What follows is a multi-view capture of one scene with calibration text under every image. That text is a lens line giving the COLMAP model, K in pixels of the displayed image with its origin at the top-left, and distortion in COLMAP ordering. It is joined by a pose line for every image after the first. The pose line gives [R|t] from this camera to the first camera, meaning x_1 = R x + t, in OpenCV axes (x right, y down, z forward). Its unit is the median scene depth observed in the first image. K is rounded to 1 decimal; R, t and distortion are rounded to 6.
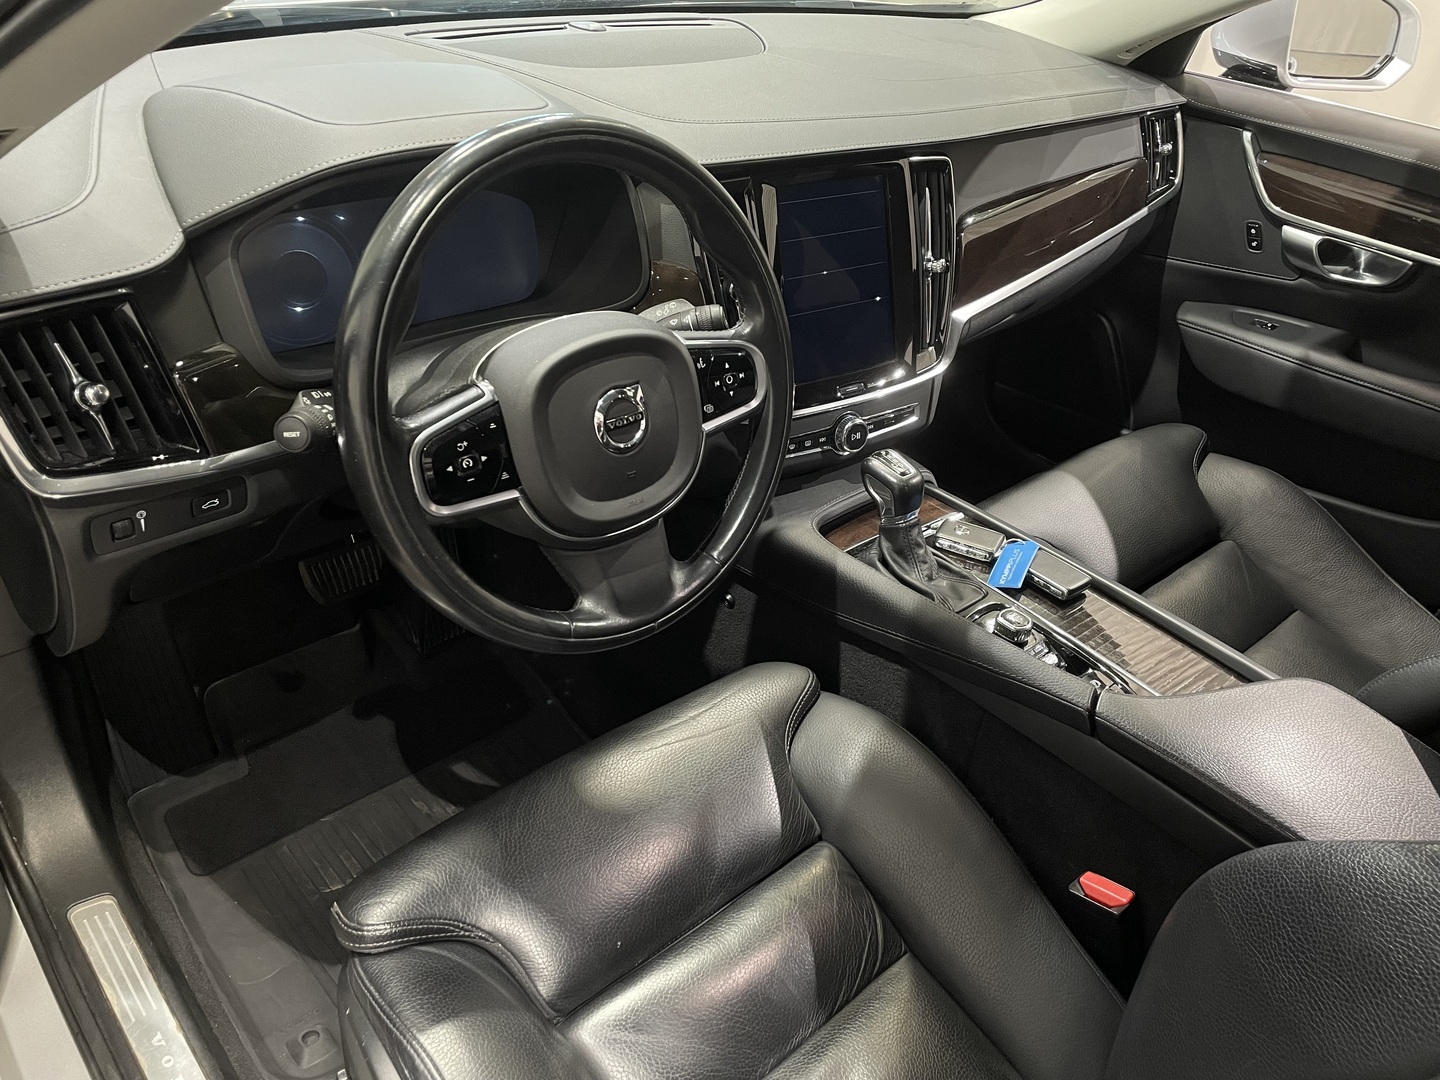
lens RADIAL K [[1099.2, 0, 717.1], [0, 1099.2, 531.2], [0, 0, 1]] dist [0.096154, -0.145154]
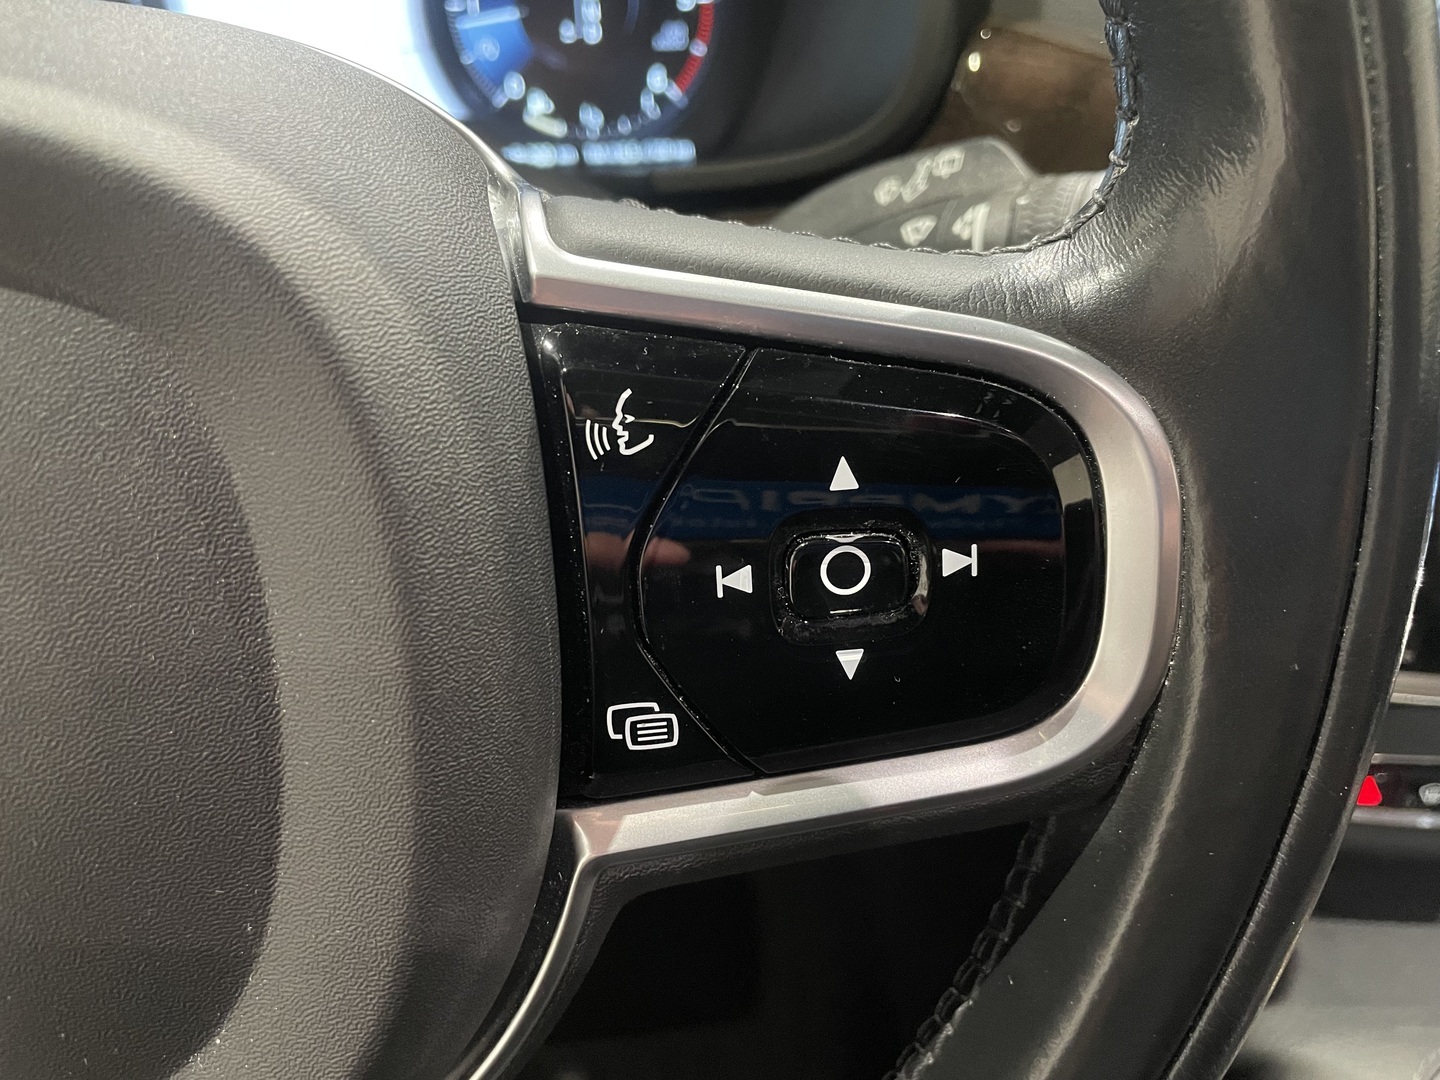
lens RADIAL K [[1099.2, 0, 717.1], [0, 1099.2, 531.2], [0, 0, 1]] dist [0.096154, -0.145154]
pose [[0.806447, 0.248258, -0.536666, 0.055218], [-0.249436, 0.965718, 0.071907, -0.110461], [0.536120, 0.075875, 0.840725, 0.642129]]
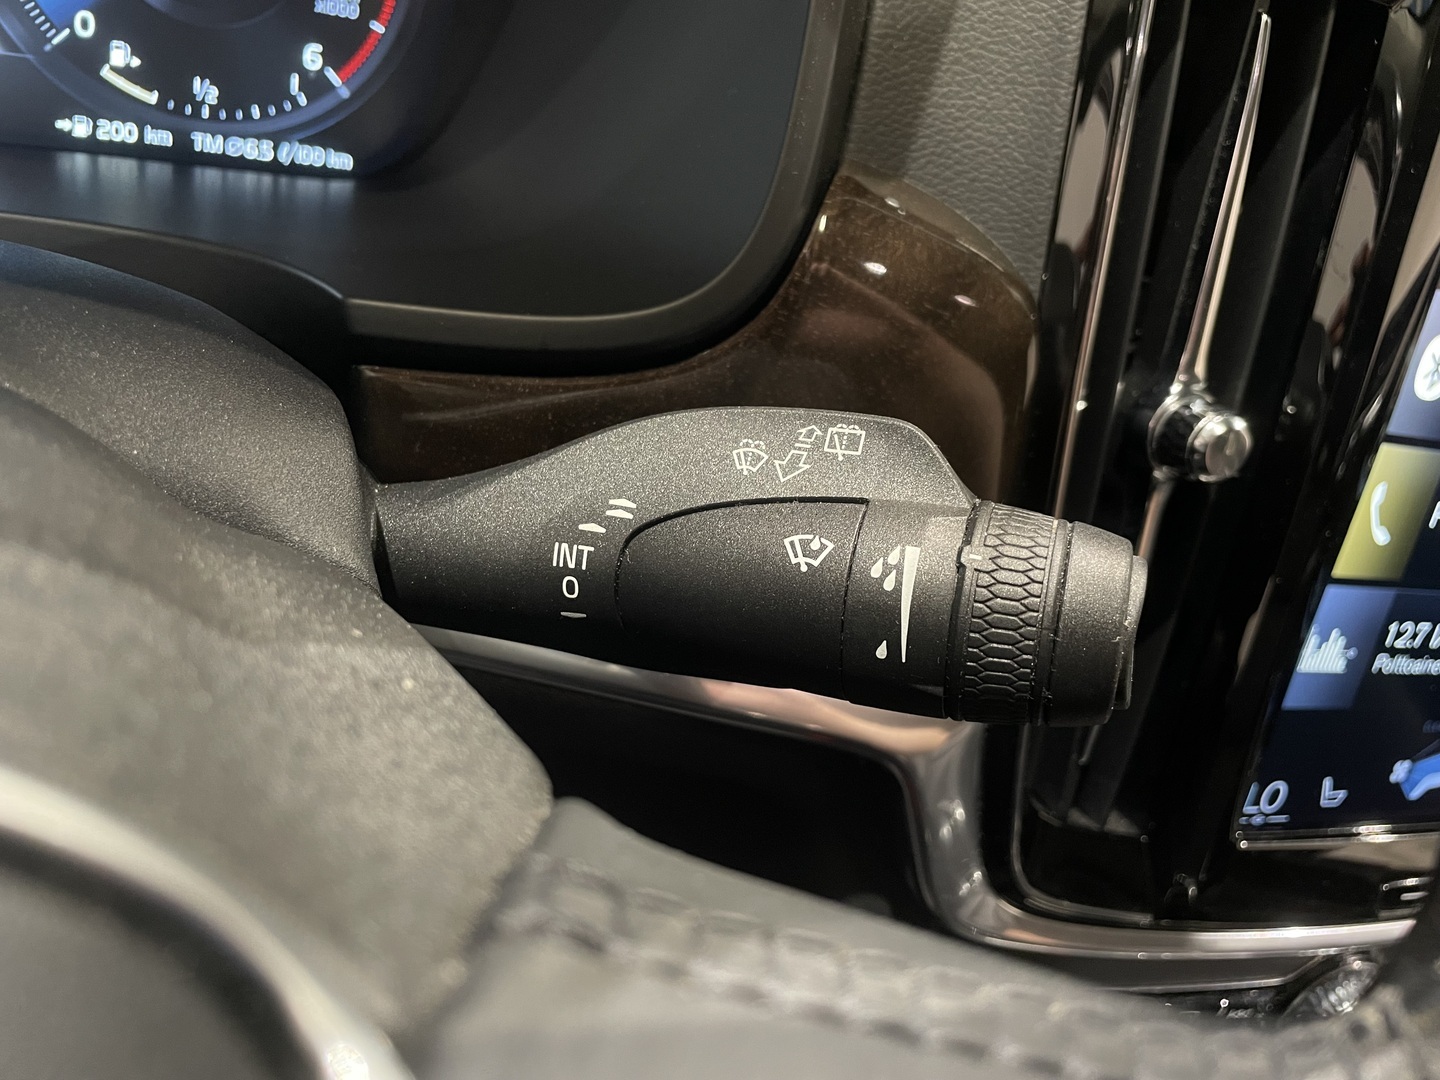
lens RADIAL K [[1099.2, 0, 717.1], [0, 1099.2, 531.2], [0, 0, 1]] dist [0.096154, -0.145154]
pose [[0.924216, 0.351458, -0.149339, -0.022345], [-0.348663, 0.936149, 0.045380, -0.158579], [0.155752, 0.010128, 0.987744, 0.687459]]
